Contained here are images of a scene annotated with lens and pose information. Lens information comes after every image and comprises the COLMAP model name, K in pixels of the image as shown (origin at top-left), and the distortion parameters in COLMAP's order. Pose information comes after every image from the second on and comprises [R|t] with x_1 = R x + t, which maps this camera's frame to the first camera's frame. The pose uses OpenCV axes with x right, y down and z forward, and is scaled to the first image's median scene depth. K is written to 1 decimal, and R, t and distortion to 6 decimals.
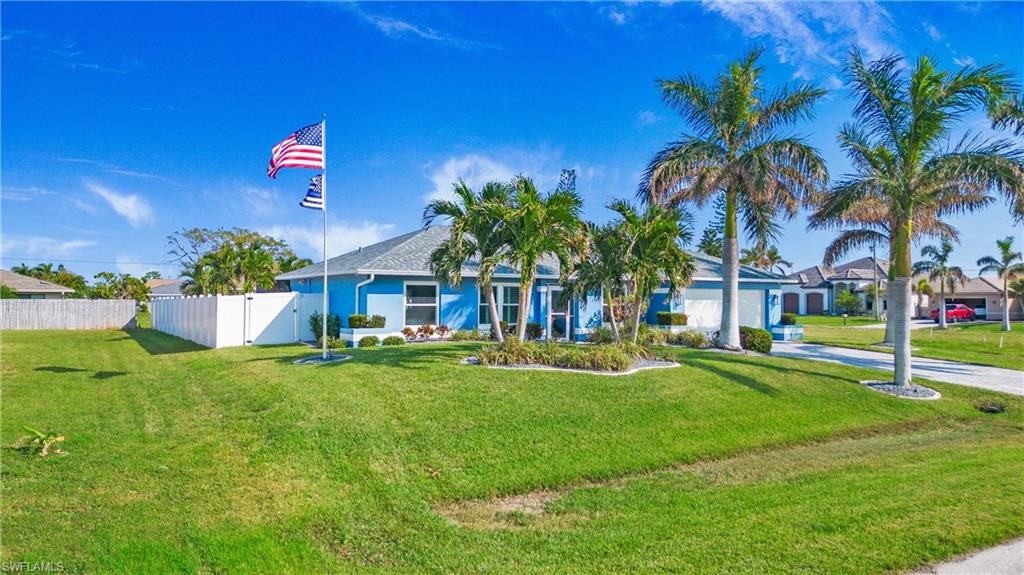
lens RADIAL K [[713.5, 0, 509.2], [0, 713.5, 290.8], [0, 0, 1]] dist [0.079781, -0.100943]
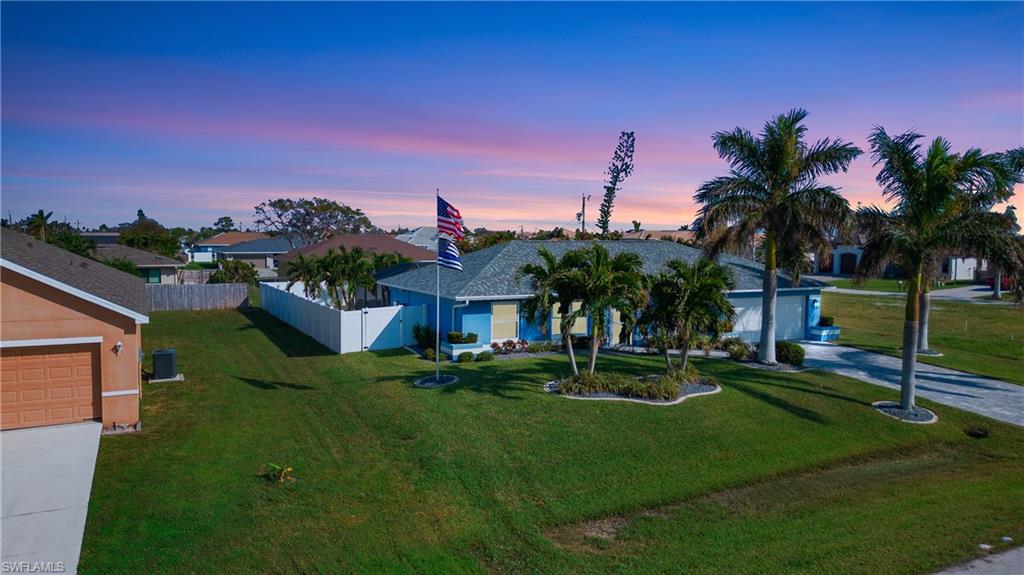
lens RADIAL K [[713.5, 0, 509.2], [0, 713.5, 290.8], [0, 0, 1]] dist [0.079781, -0.100943]
pose [[0.997115, 0.008036, -0.075473, -0.035252], [-0.001449, 0.996213, 0.086940, -0.185735], [0.075886, -0.086579, 0.993351, -0.261958]]
